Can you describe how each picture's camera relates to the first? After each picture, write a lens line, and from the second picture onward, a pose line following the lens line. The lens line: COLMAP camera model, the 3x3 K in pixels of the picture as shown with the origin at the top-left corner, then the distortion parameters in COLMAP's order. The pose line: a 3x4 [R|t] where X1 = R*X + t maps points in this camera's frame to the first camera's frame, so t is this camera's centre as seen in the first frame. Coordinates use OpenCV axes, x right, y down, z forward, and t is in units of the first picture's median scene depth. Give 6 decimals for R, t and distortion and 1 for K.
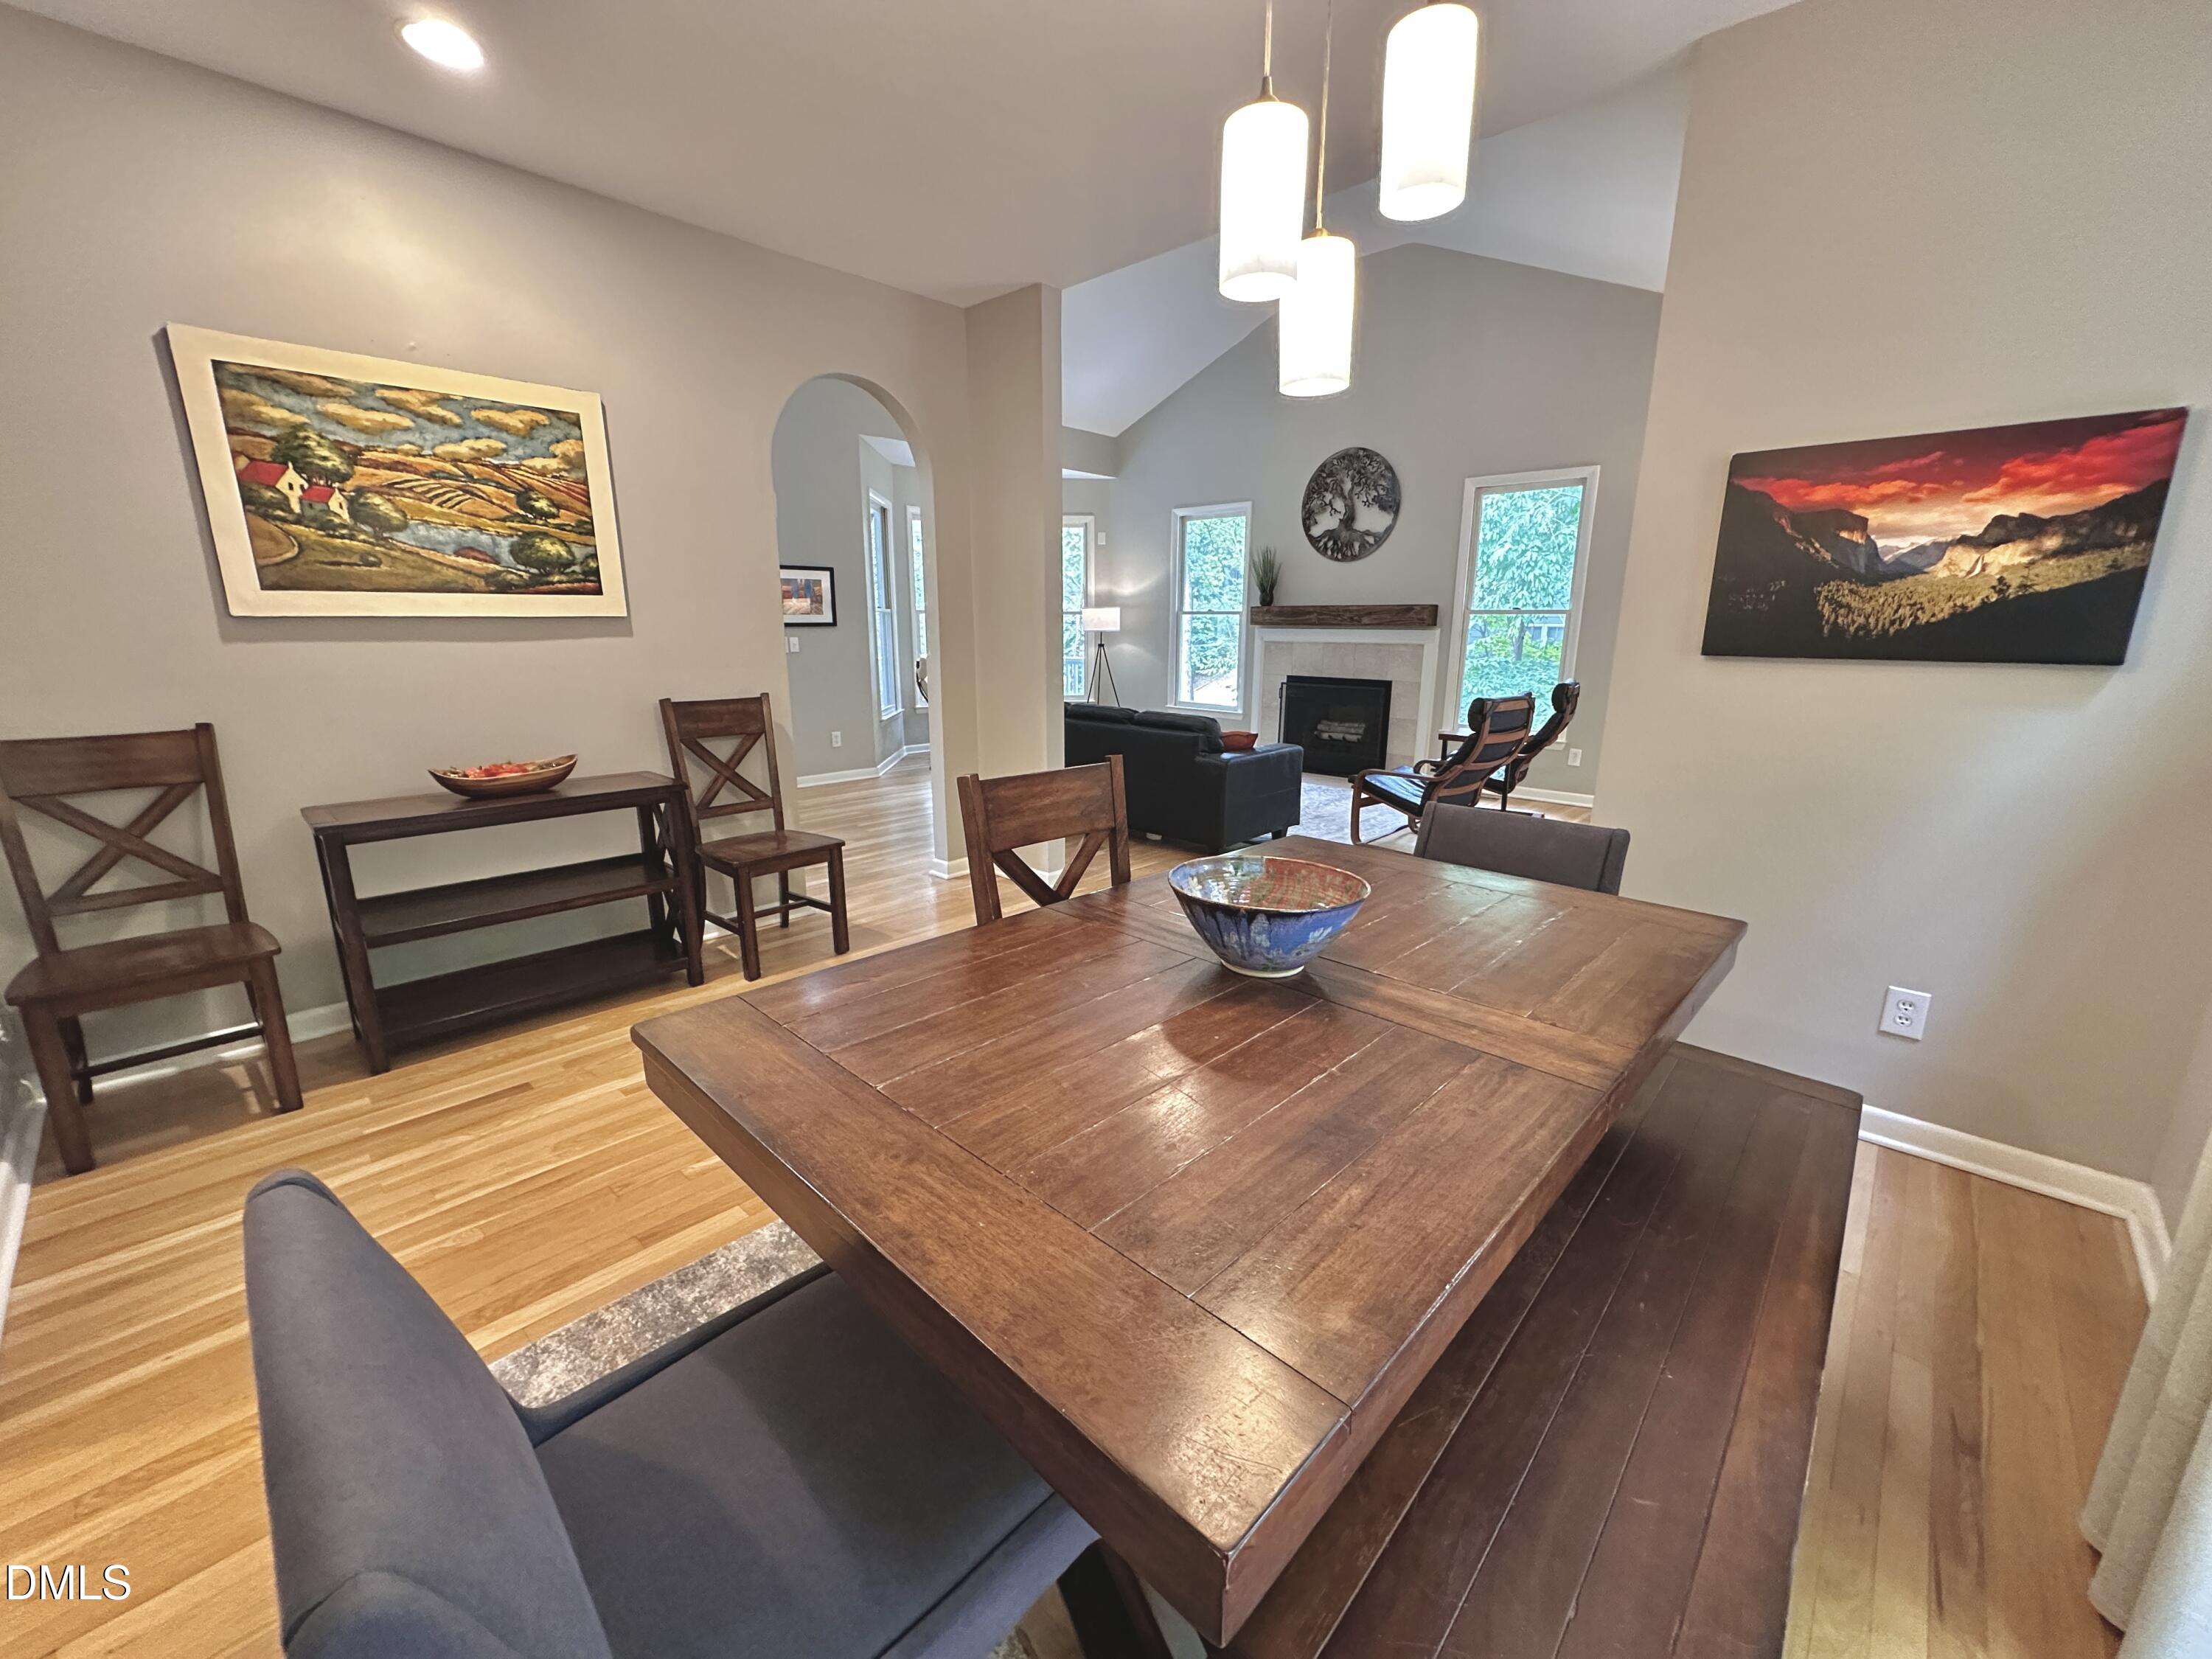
lens RADIAL K [[880.2, 0, 1105.2], [0, 880.2, 832.5], [0, 0, 1]] dist [-0.003936, -0.000061]
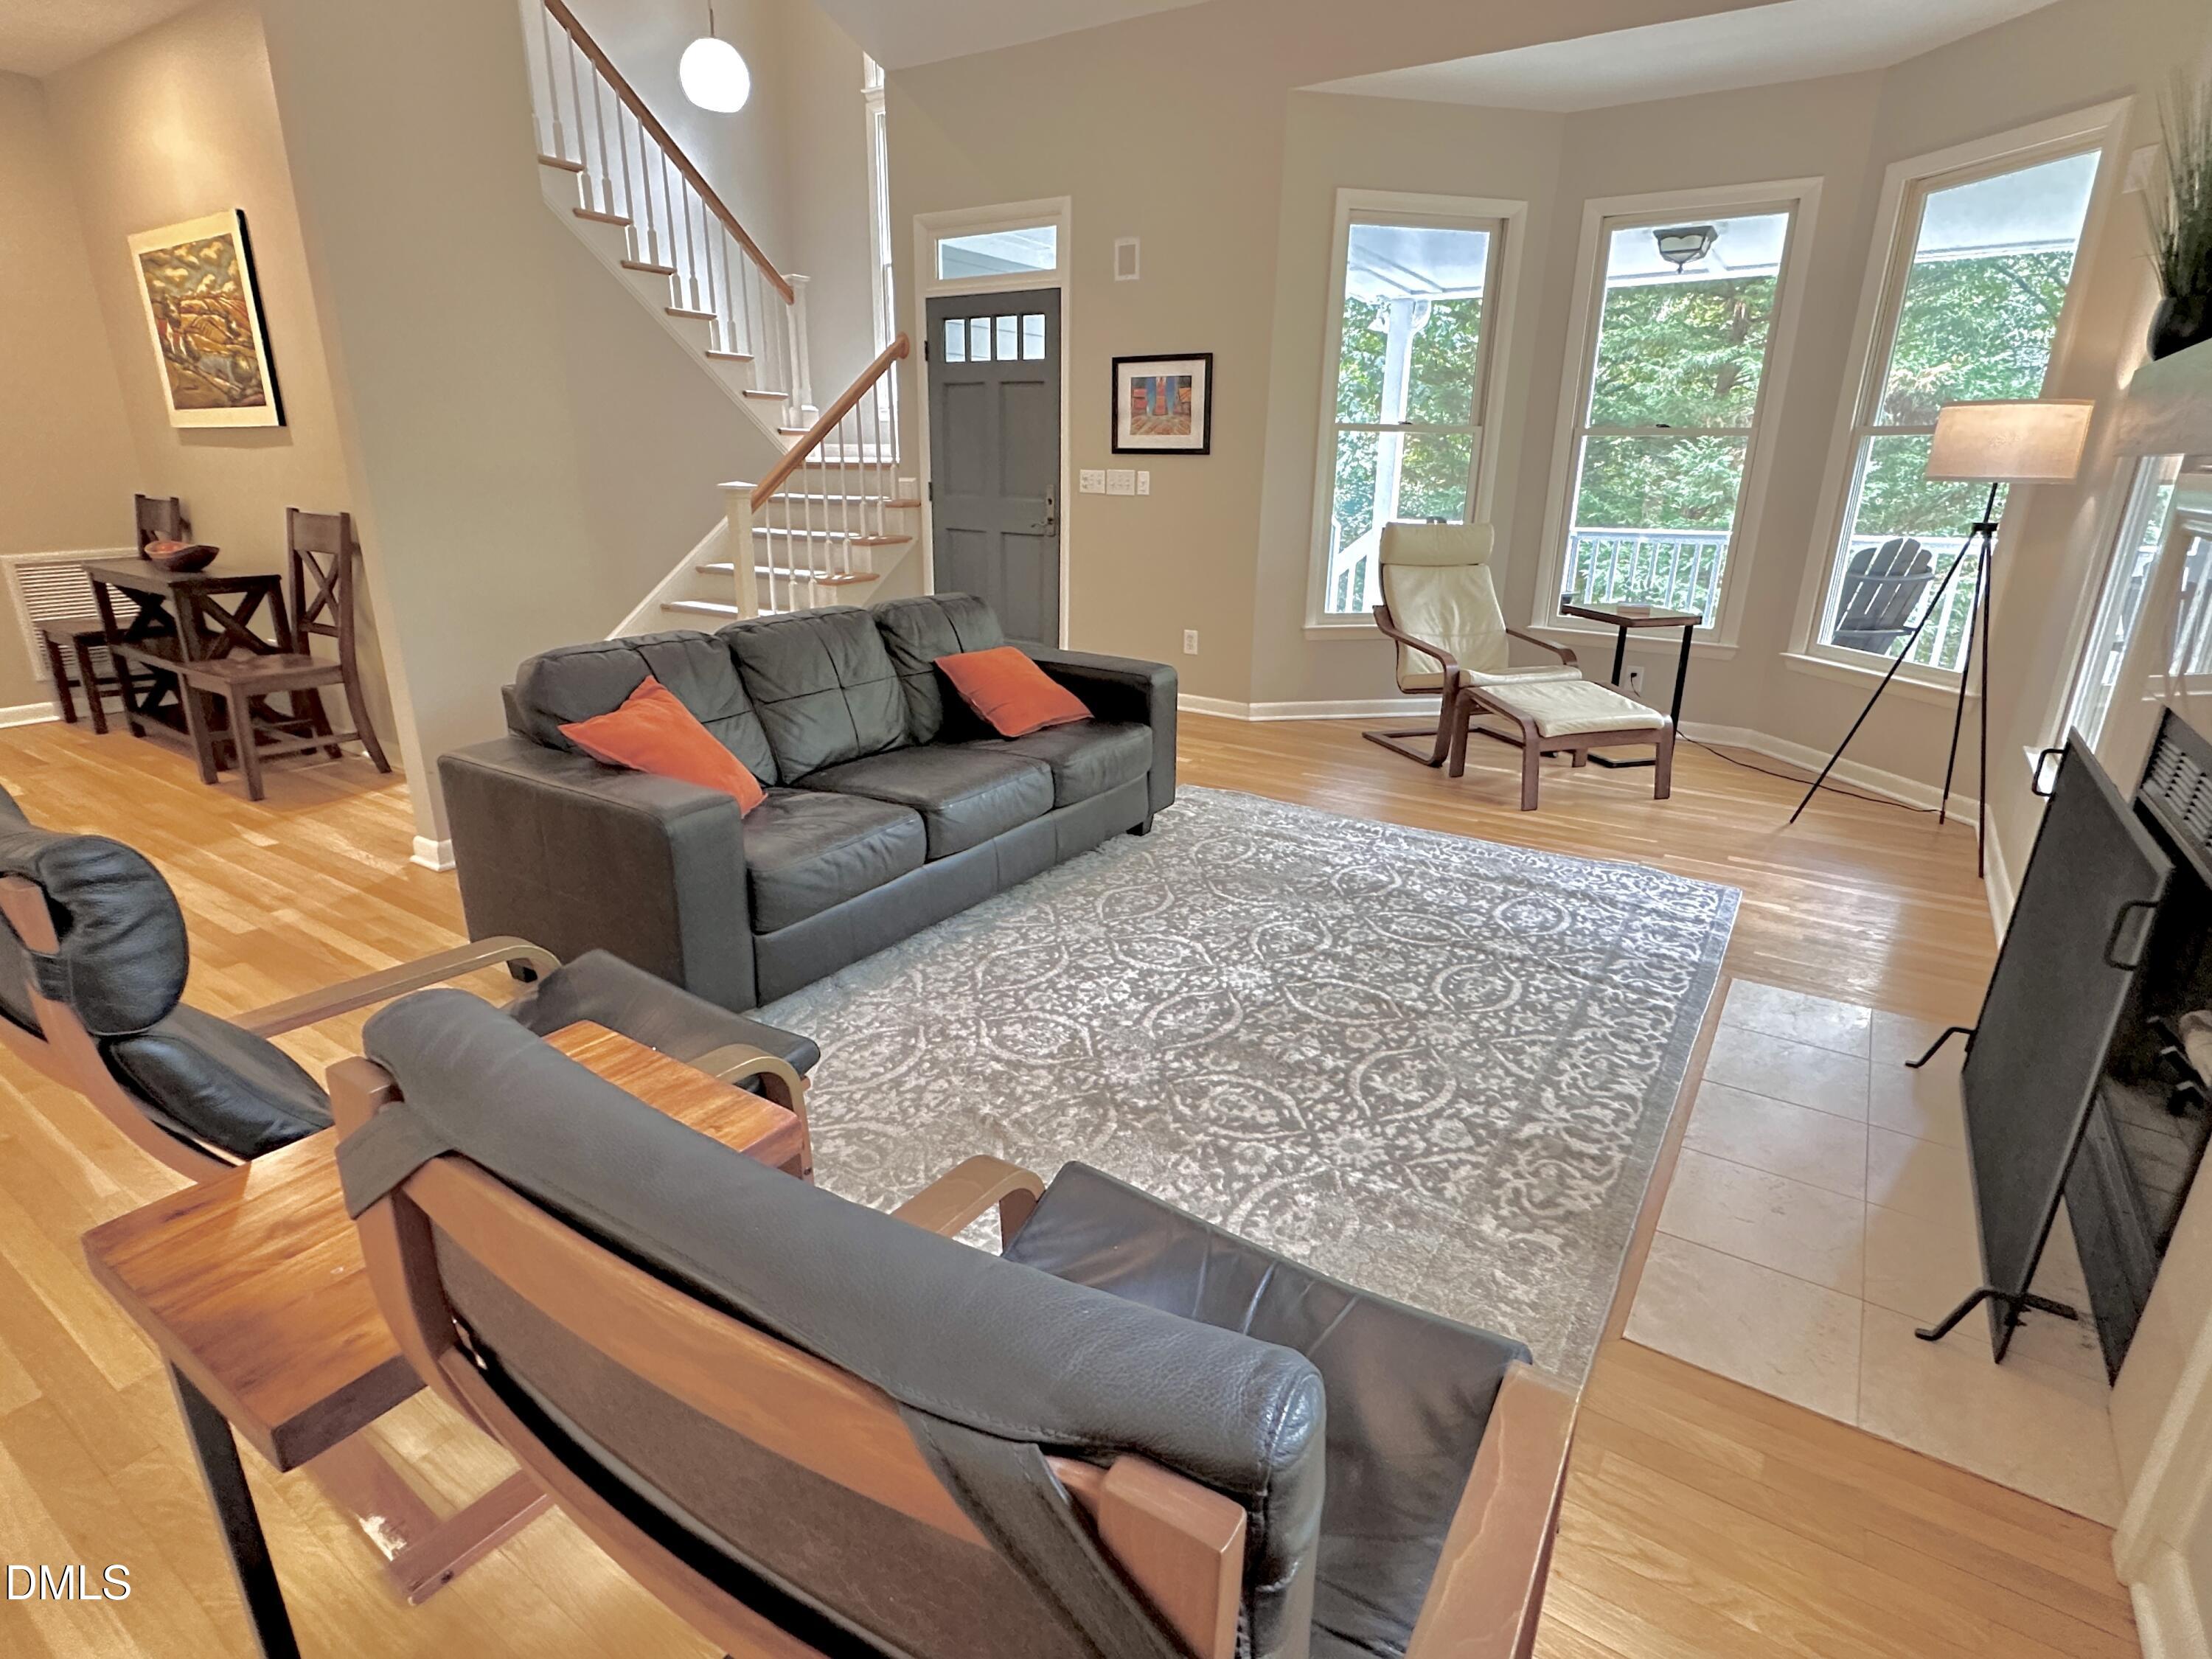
lens RADIAL K [[1122.9, 0, 1099.2], [0, 1122.9, 834.9], [0, 0, 1]] dist [-0.004366, 0.000820]
pose [[0.162339, 0.314324, -0.935332, 1.235906], [-0.243007, 0.931447, 0.270841, -0.469416], [0.956344, 0.183325, 0.227593, 2.066524]]
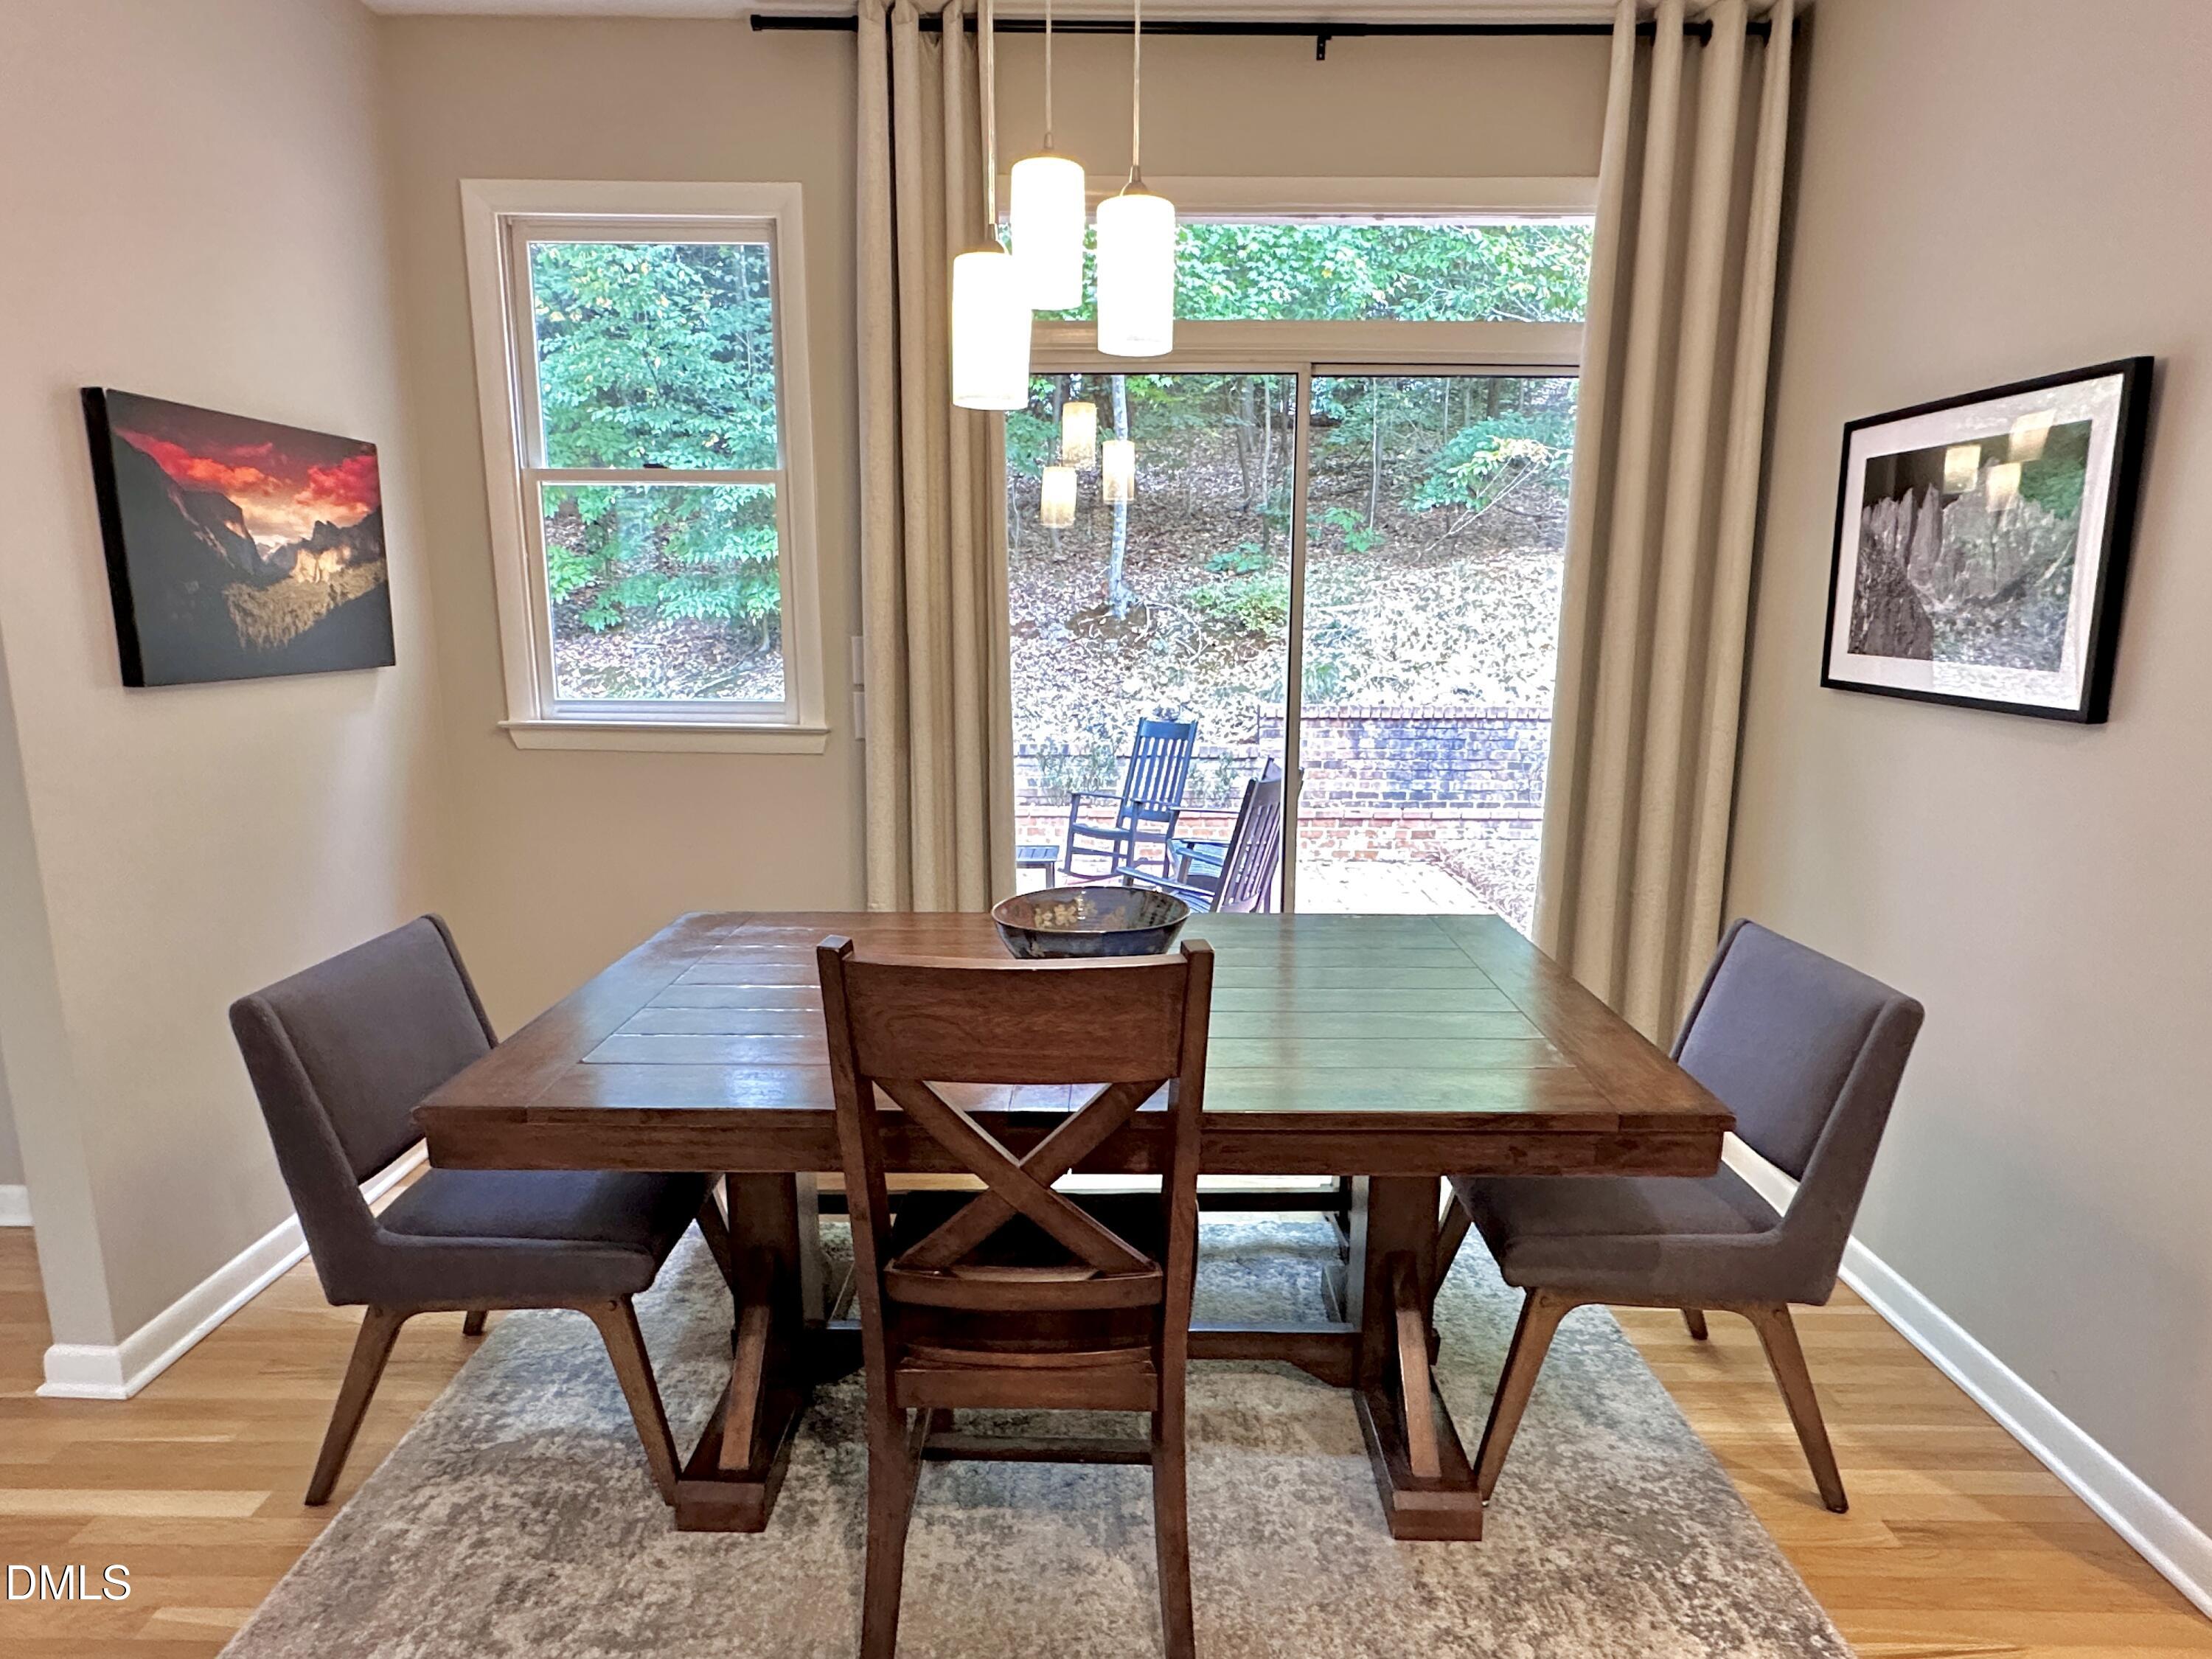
lens RADIAL K [[1231.0, 0, 1101.4], [0, 1231.0, 833.2], [0, 0, 1]] dist [0.017712, -0.000333]
pose [[-0.683321, -0.144017, 0.715773, -0.429537], [0.161349, 0.926328, 0.340415, -0.262471], [-0.712067, 0.348102, -0.609743, 0.951405]]
